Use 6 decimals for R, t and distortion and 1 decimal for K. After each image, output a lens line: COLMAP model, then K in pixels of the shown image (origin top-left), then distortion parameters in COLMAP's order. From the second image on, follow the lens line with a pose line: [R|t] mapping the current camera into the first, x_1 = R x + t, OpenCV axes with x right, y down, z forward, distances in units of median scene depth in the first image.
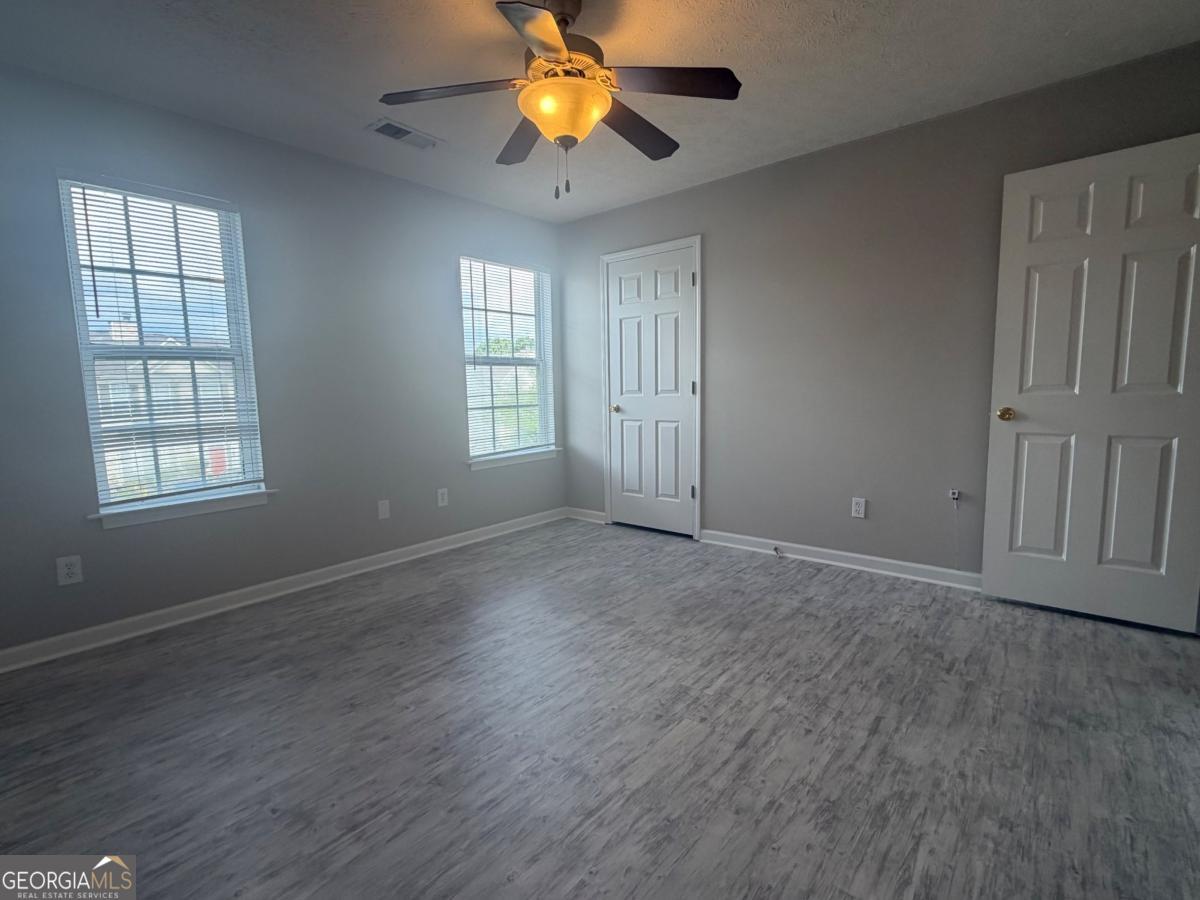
lens RADIAL K [[560.2, 0, 600.0], [0, 560.2, 450.0], [0, 0, 1]] dist [-0.001296, -0.000074]
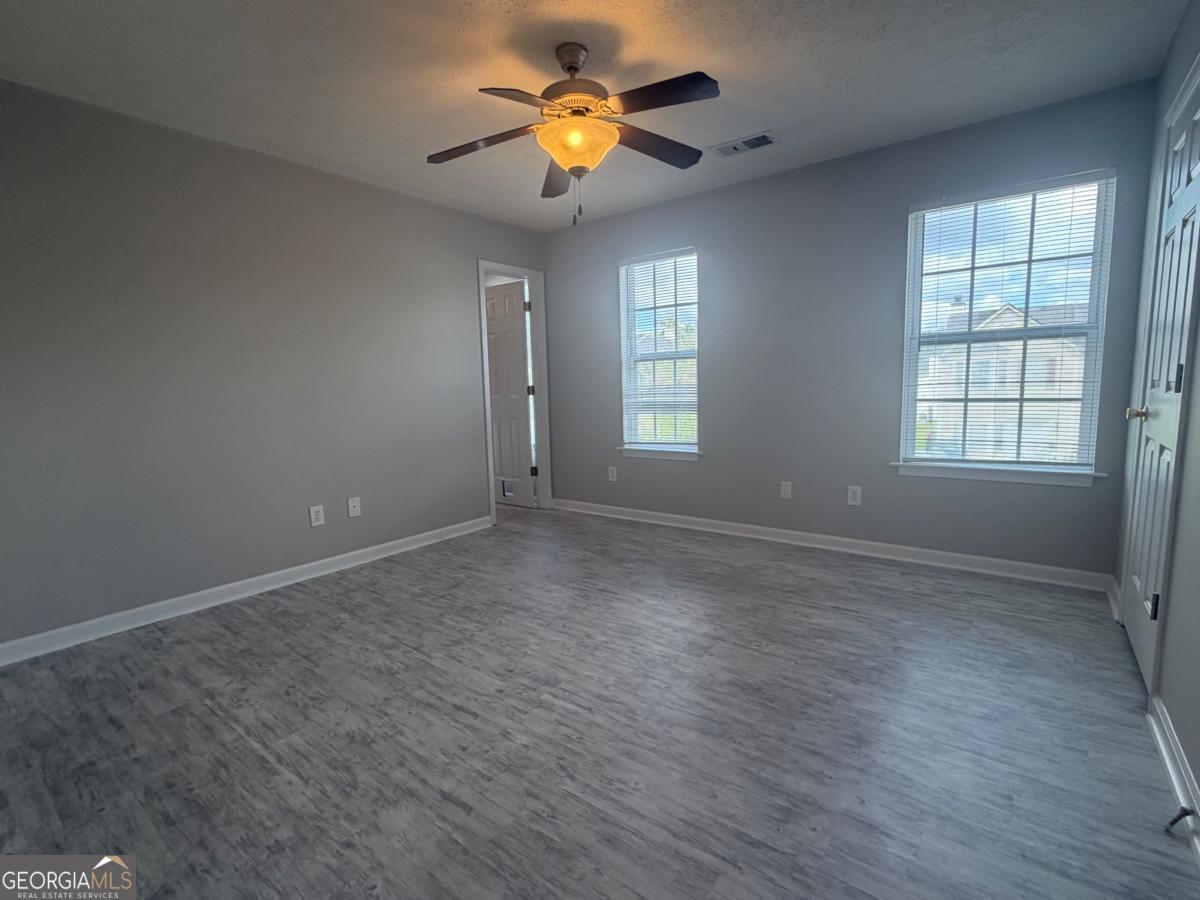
lens RADIAL K [[560.2, 0, 600.0], [0, 560.2, 450.0], [0, 0, 1]] dist [-0.001296, -0.000074]
pose [[0.051680, 0.139886, -0.988818, 0.933647], [-0.085881, 0.987096, 0.135154, -0.121101], [0.994964, 0.077936, 0.063027, 0.828109]]
